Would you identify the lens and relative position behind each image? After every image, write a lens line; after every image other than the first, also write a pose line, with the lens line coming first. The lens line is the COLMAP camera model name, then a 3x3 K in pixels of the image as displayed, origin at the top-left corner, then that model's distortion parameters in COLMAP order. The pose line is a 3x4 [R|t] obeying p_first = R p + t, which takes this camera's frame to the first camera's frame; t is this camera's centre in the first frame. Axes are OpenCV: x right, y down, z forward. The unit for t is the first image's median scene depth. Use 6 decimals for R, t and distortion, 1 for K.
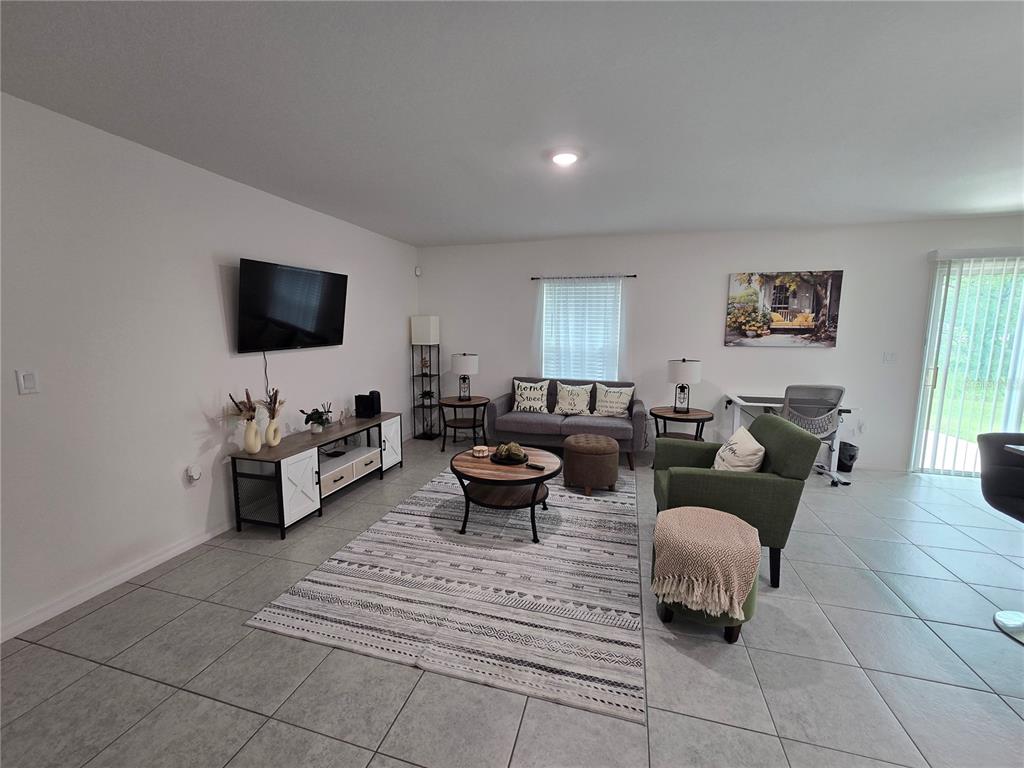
lens RADIAL K [[420.3, 0, 507.4], [0, 420.3, 380.4], [0, 0, 1]] dist [-0.002905, 0.000608]
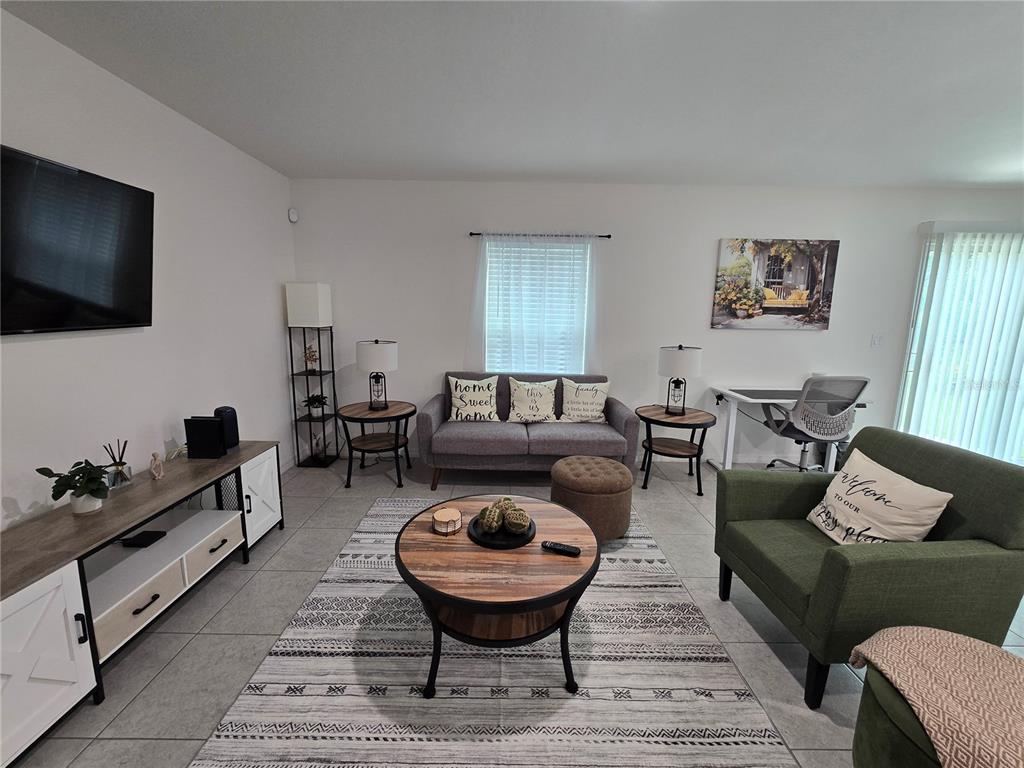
lens RADIAL K [[420.3, 0, 507.4], [0, 420.3, 380.4], [0, 0, 1]] dist [-0.002905, 0.000608]
pose [[0.962441, -0.033809, 0.269378, -0.095804], [0.023202, 0.998829, 0.042464, -0.026683], [-0.270498, -0.034619, 0.962098, 0.337727]]
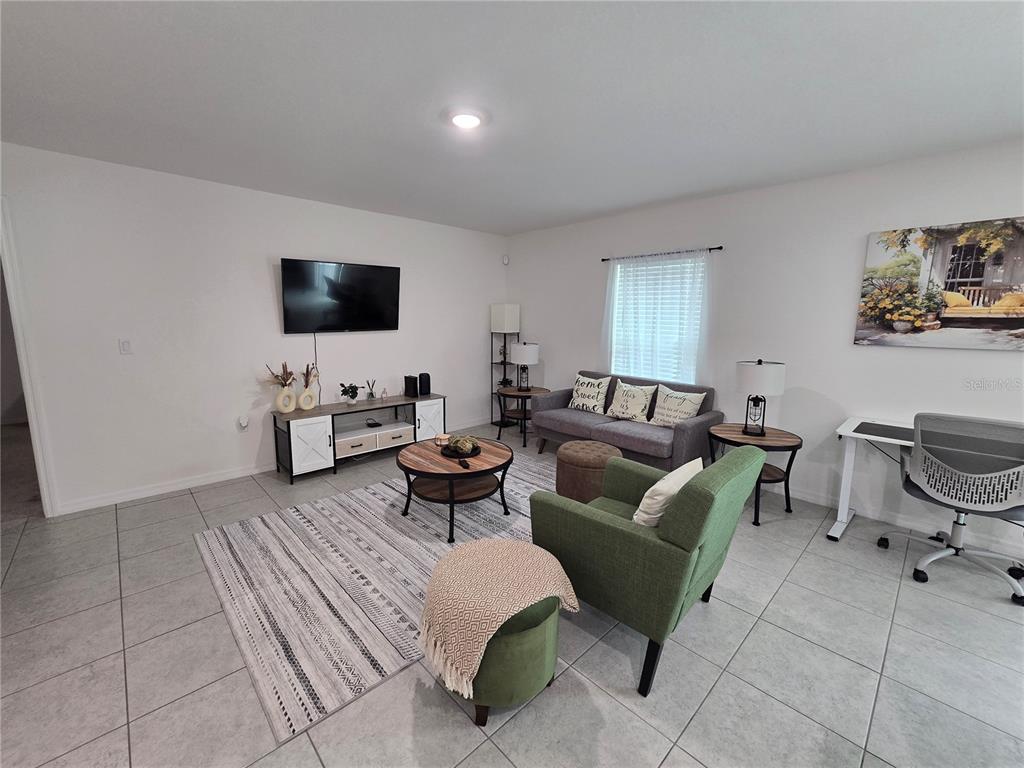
lens RADIAL K [[420.3, 0, 507.4], [0, 420.3, 380.4], [0, 0, 1]] dist [-0.002905, 0.000608]
pose [[0.861079, 0.080053, -0.502131, 0.409221], [-0.069257, 0.996791, 0.040150, -0.015200], [0.503733, 0.000204, 0.863859, 0.164158]]
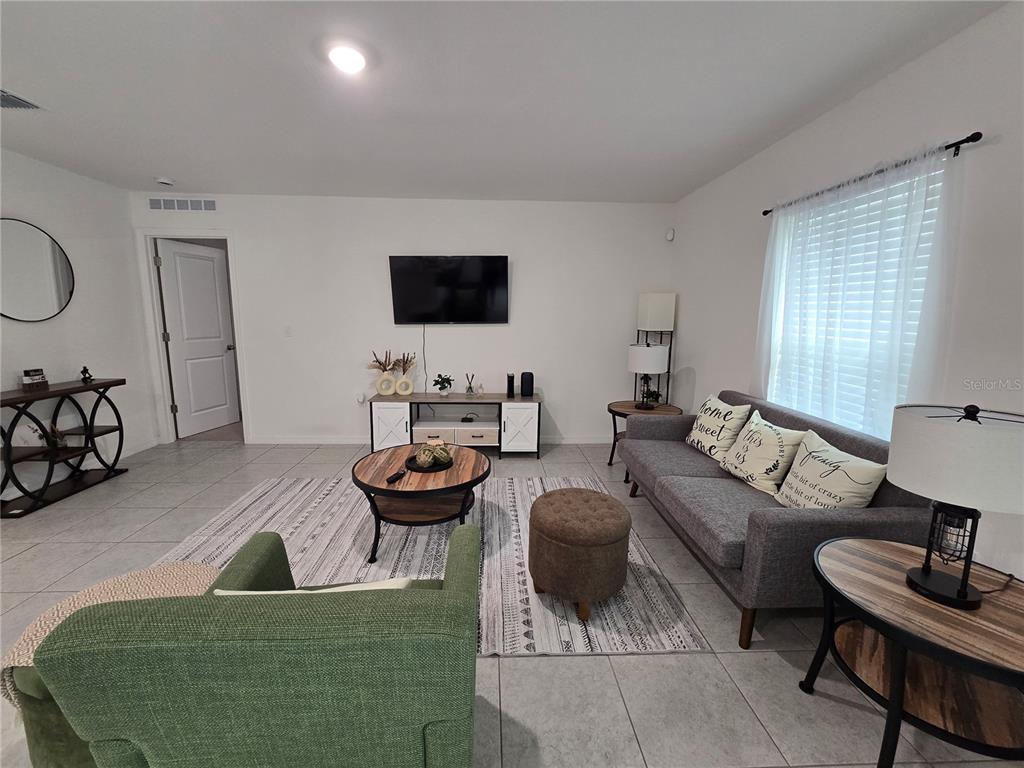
lens RADIAL K [[420.3, 0, 507.4], [0, 420.3, 380.4], [0, 0, 1]] dist [-0.002905, 0.000608]
pose [[0.313779, 0.147836, -0.937917, 0.572444], [-0.127045, 0.985459, 0.112827, -0.059750], [0.940958, 0.083755, 0.327998, 0.626063]]
